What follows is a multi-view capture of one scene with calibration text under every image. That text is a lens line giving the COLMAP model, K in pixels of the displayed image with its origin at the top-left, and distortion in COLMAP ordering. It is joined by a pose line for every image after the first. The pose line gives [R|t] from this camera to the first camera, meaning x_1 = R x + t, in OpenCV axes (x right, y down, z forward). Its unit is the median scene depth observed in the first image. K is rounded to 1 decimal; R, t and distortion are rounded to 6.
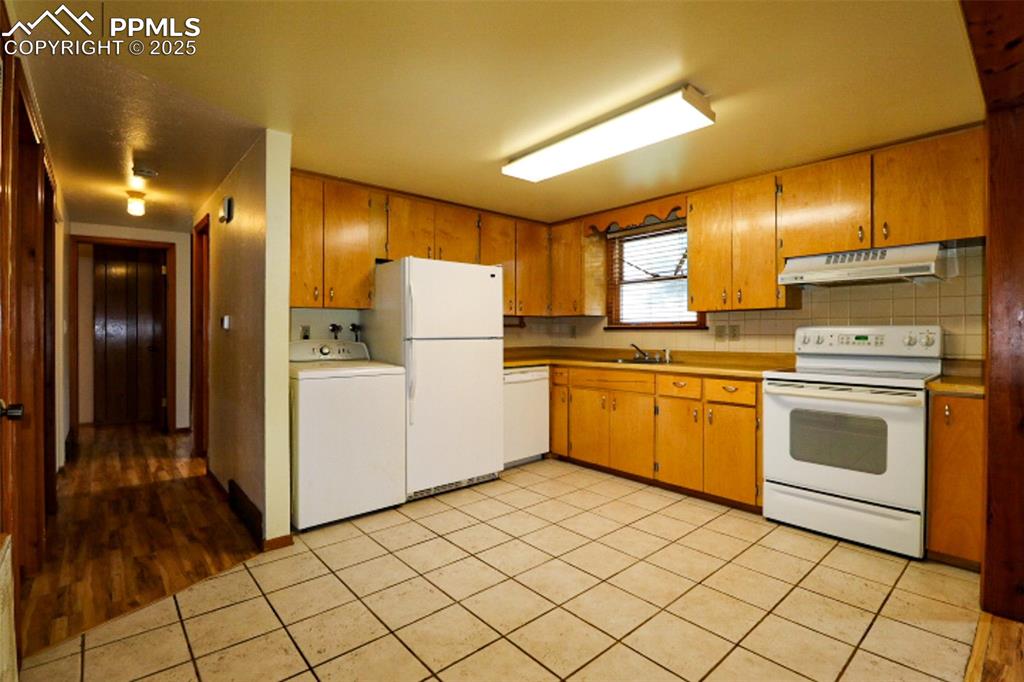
lens RADIAL K [[472.5, 0, 511.1], [0, 472.5, 337.0], [0, 0, 1]] dist [0.000172, -0.014332]
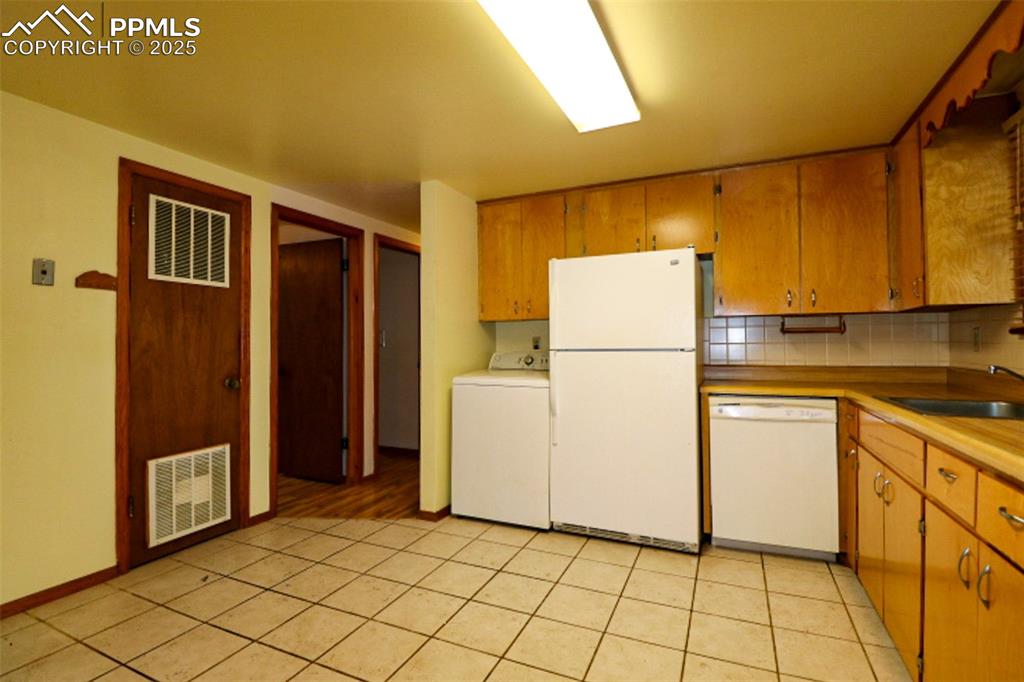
lens RADIAL K [[482.7, 0, 515.0], [0, 482.7, 338.6], [0, 0, 1]] dist [0.001196, -0.011134]
pose [[0.412741, -0.011585, -0.910775, 0.595840], [-0.001227, 0.999911, -0.013276, -0.005838], [0.910847, 0.006597, 0.412691, 0.547396]]
